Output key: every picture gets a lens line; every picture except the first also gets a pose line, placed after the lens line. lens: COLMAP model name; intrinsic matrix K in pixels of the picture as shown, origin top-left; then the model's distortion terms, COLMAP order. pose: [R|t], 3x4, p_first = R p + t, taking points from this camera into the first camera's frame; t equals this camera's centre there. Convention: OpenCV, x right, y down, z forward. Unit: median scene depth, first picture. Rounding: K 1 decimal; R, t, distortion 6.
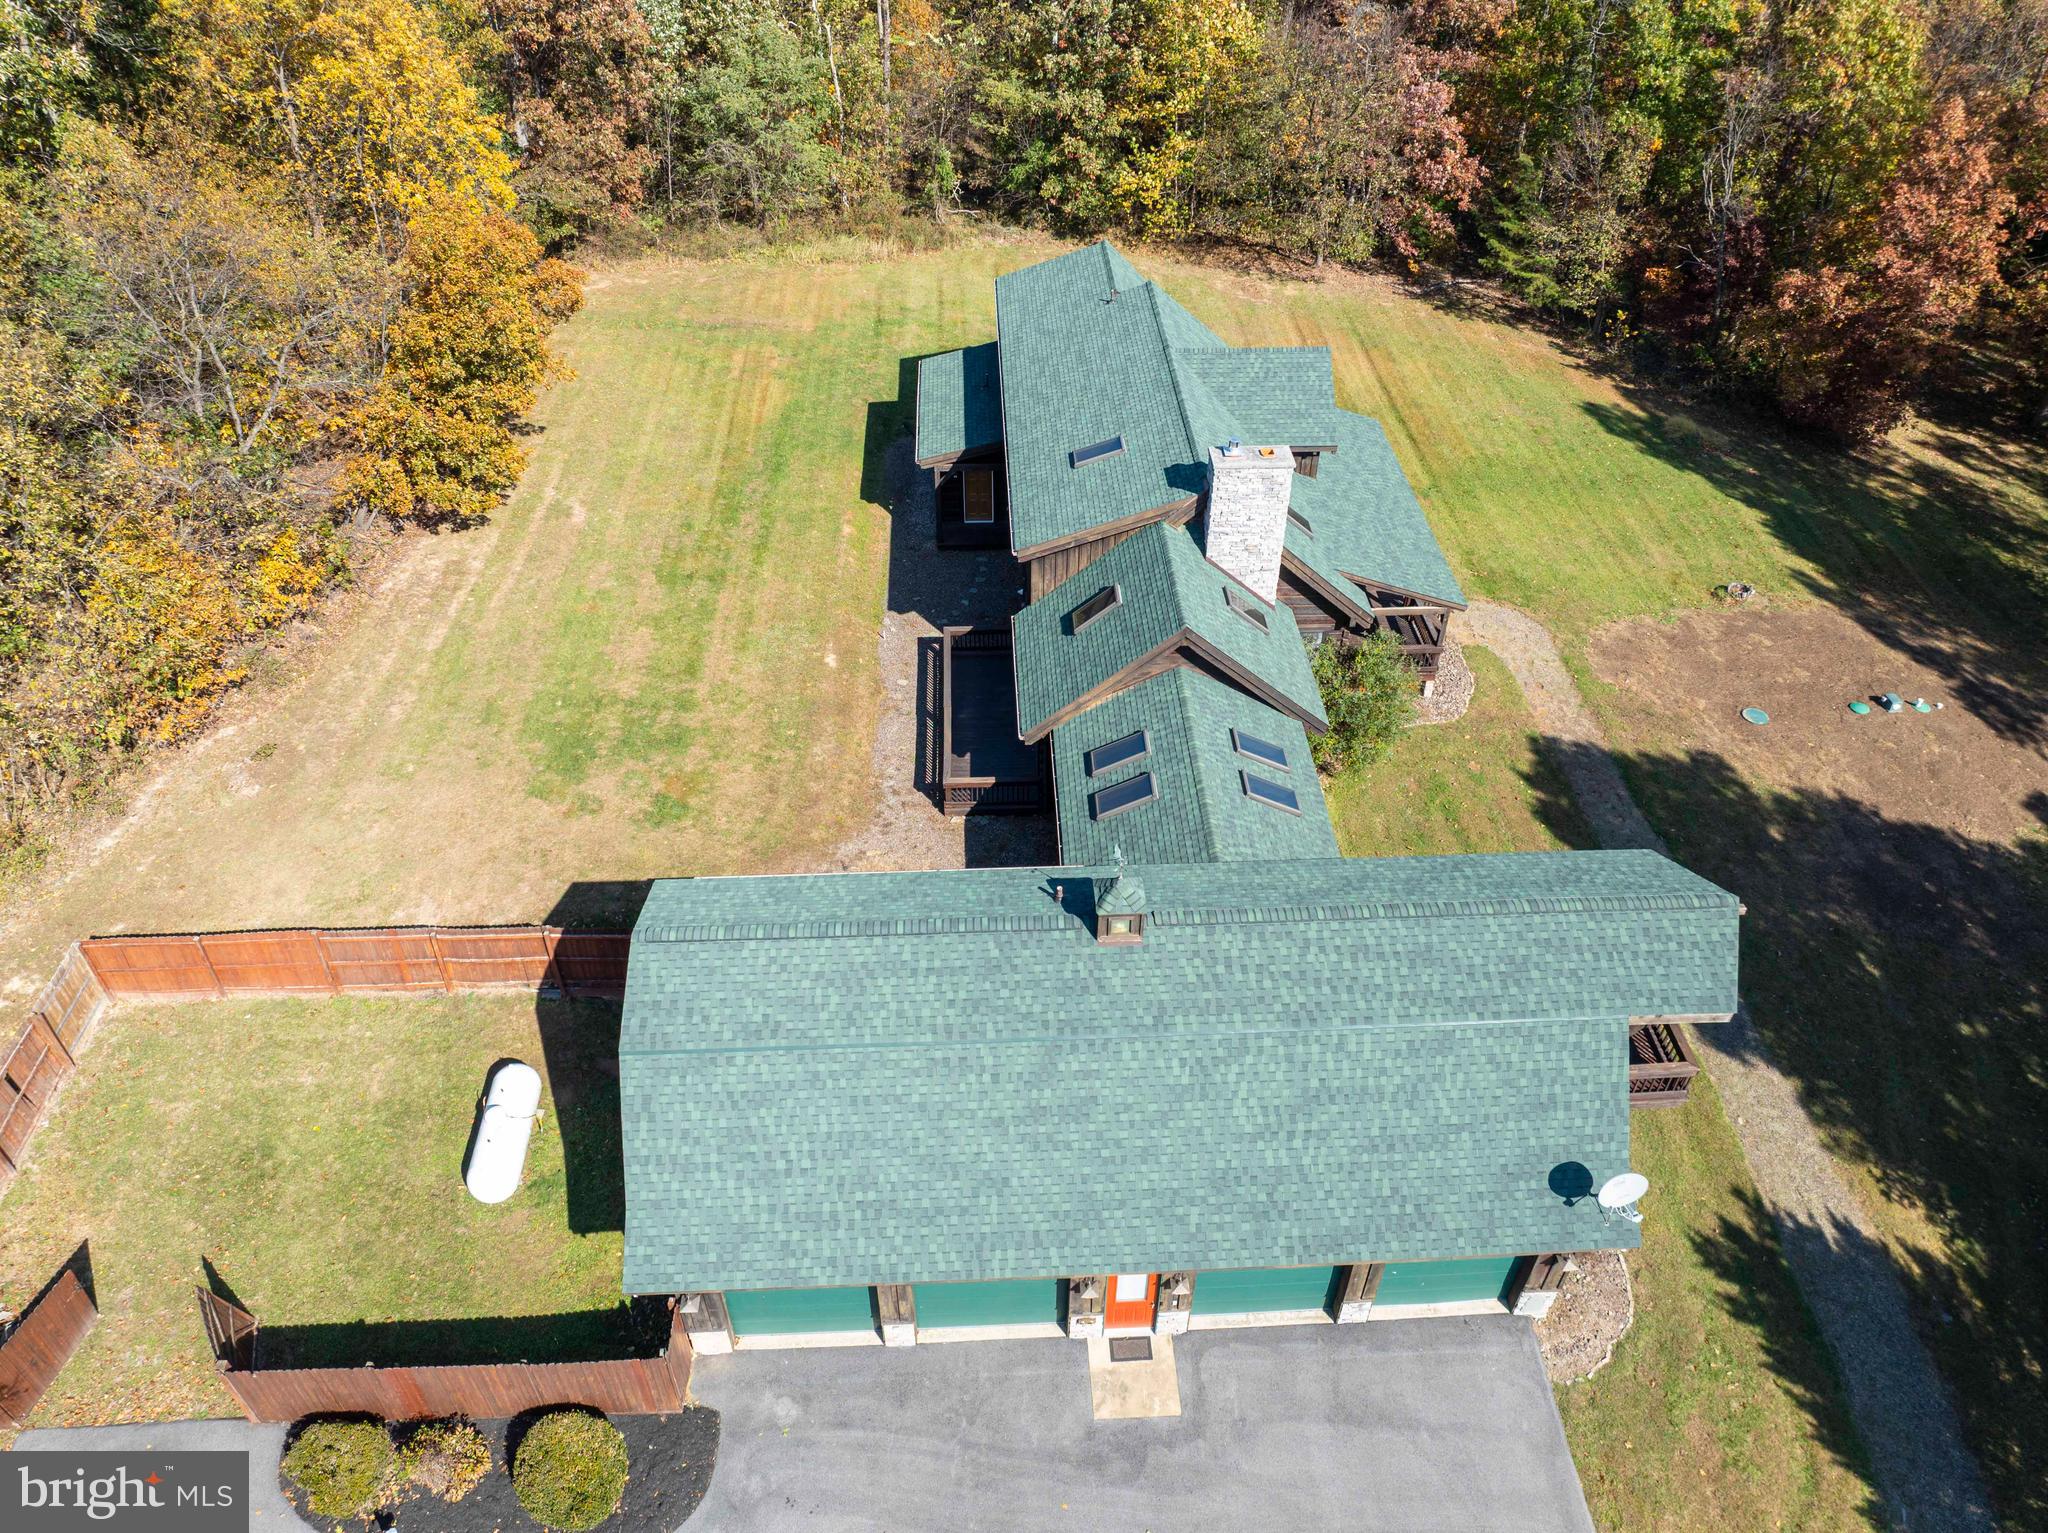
lens RADIAL K [[1432.9, 0, 1041.4], [0, 1432.9, 753.8], [0, 0, 1]] dist [-0.019984, -0.033517]
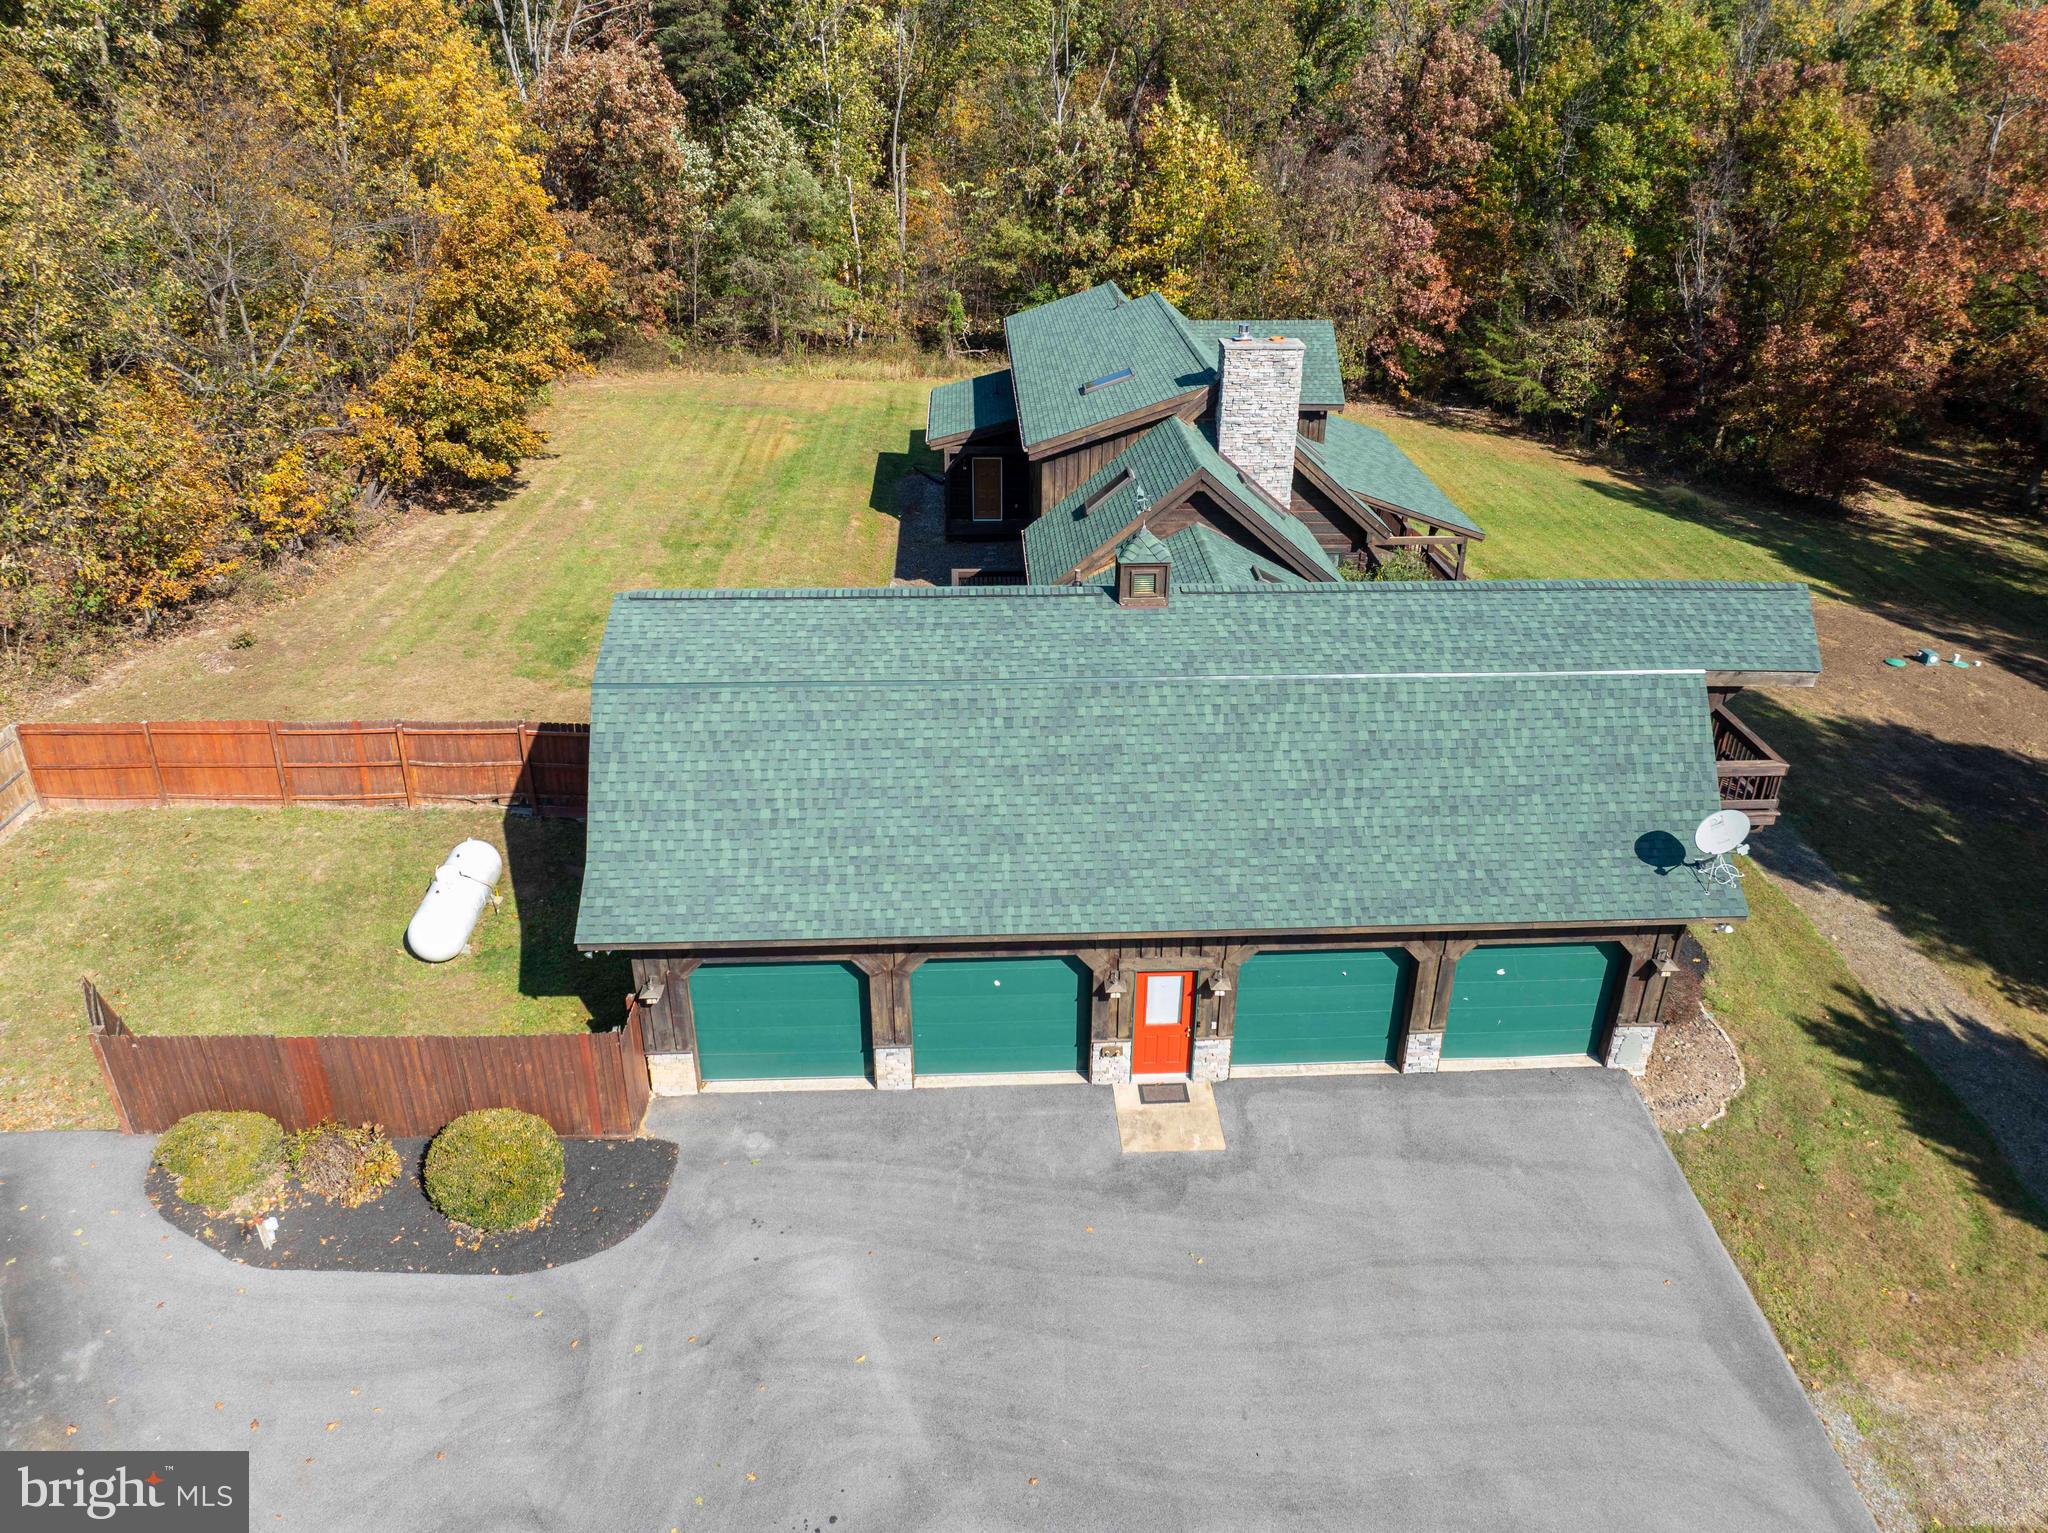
lens RADIAL K [[1432.9, 0, 1041.4], [0, 1432.9, 753.8], [0, 0, 1]] dist [-0.019984, -0.033517]
pose [[1.000000, -0.000095, -0.000684, -0.007003], [-0.000063, 0.973706, -0.227810, 0.289595], [0.000688, 0.227810, 0.973705, 0.082717]]
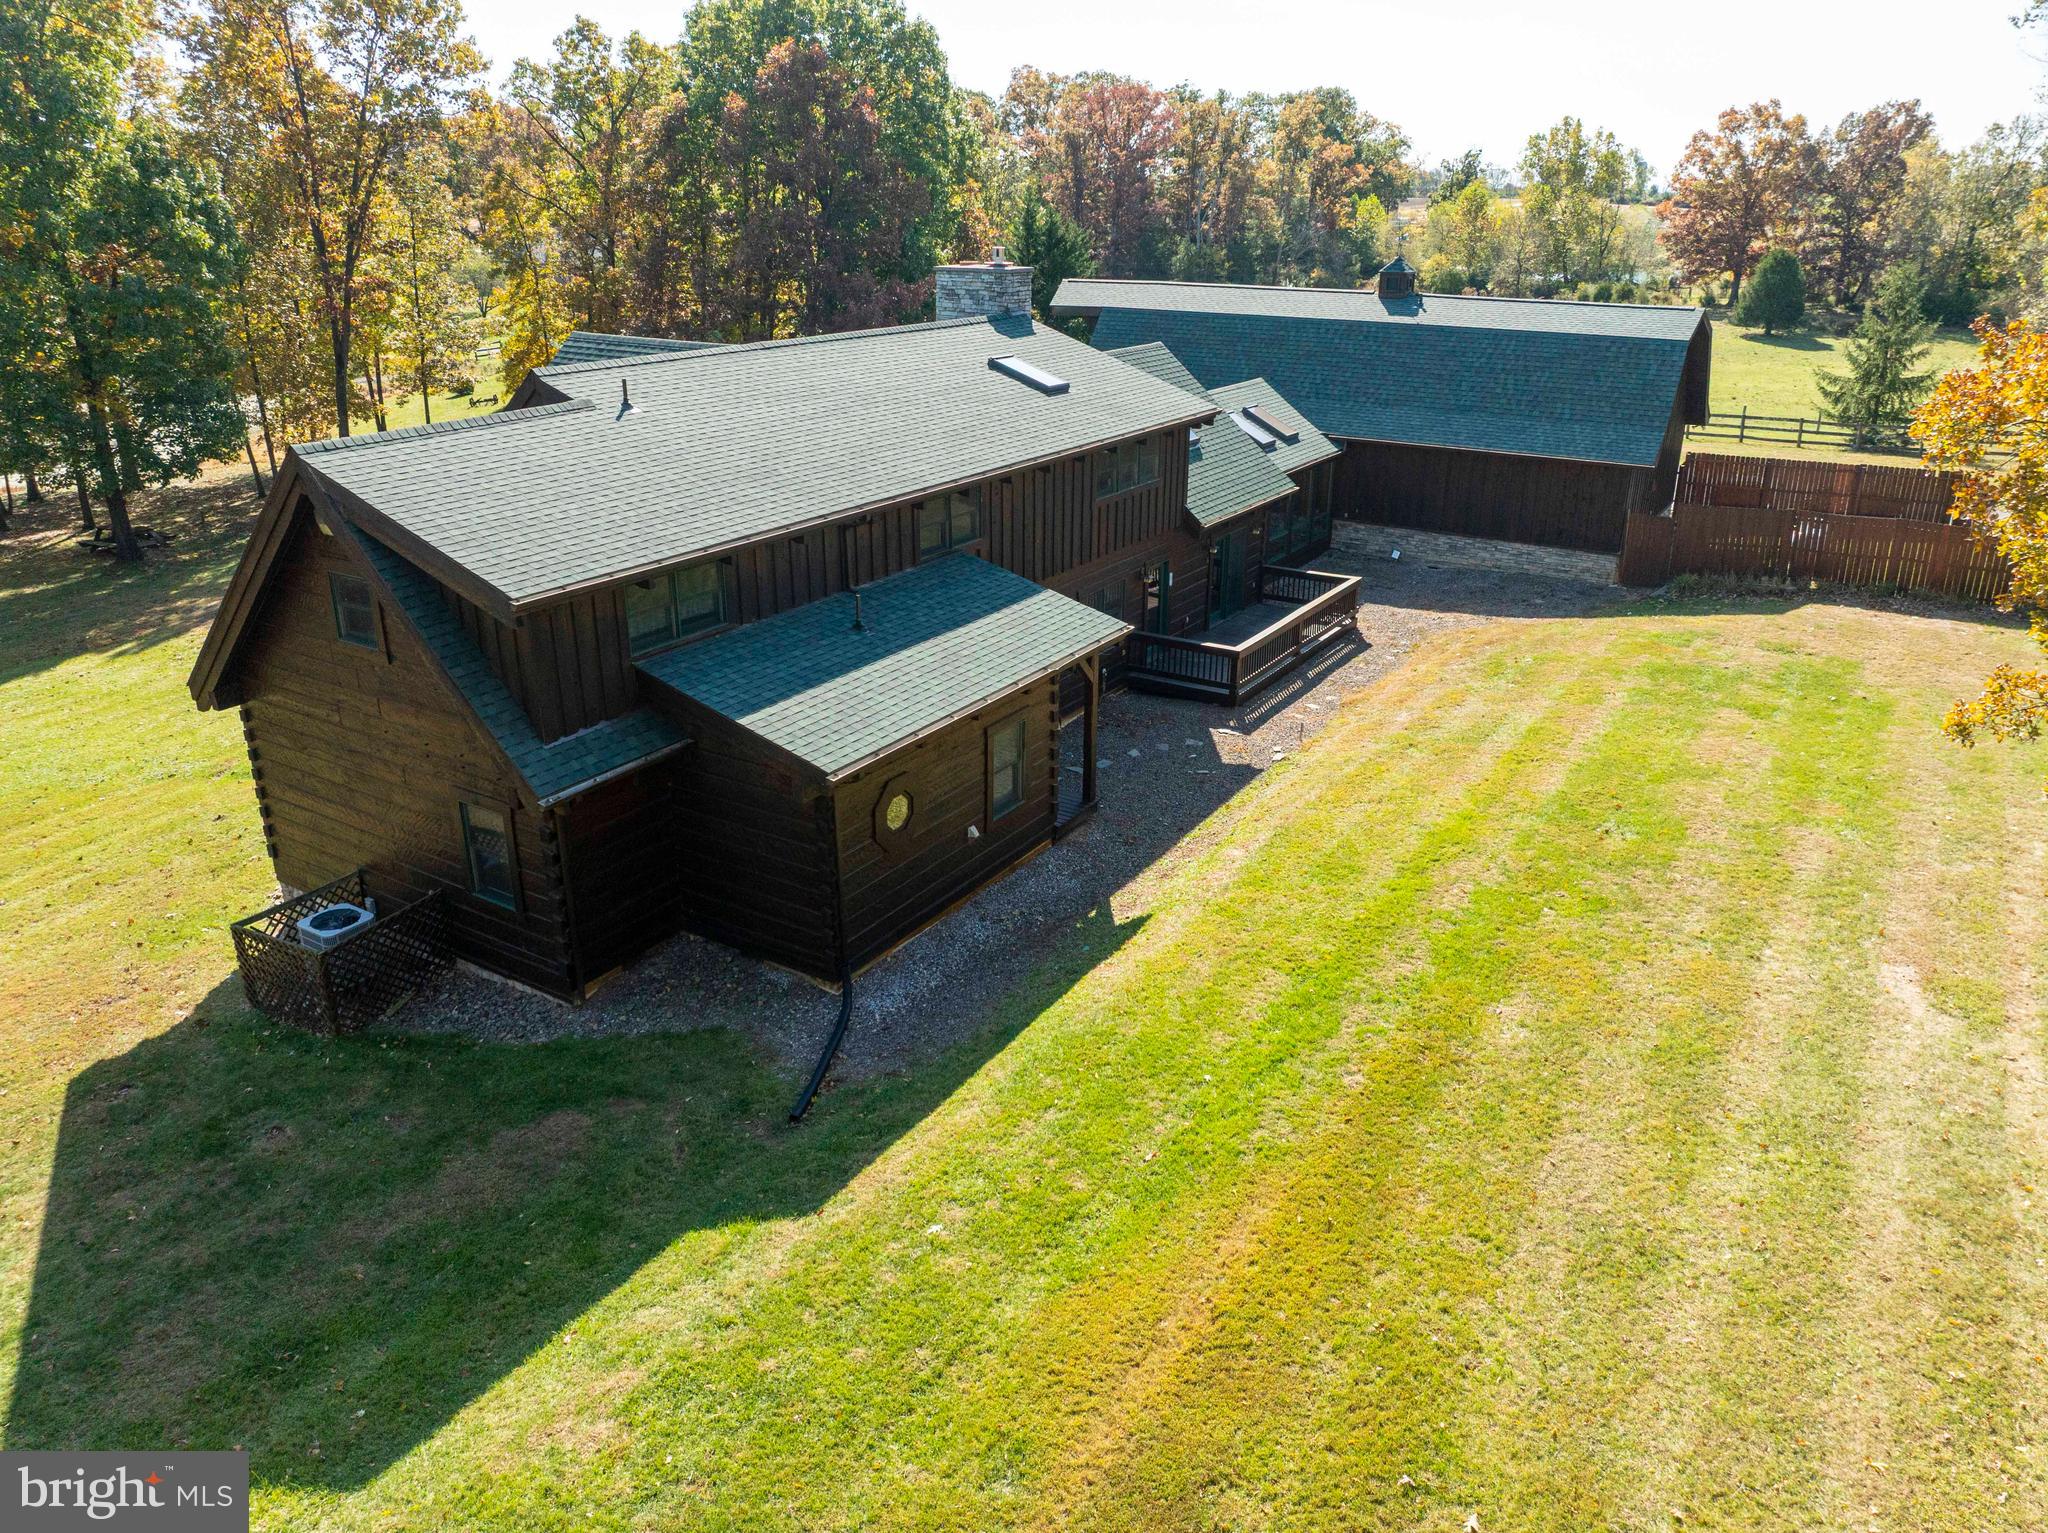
lens RADIAL K [[1434.1, 0, 1044.9], [0, 1434.1, 764.8], [0, 0, 1]] dist [-0.041794, 0.009685]
pose [[-0.821045, -0.223535, 0.525279, -0.403851], [0.362198, 0.507241, 0.781997, -0.698917], [-0.441247, 0.832309, -0.335503, 1.472163]]
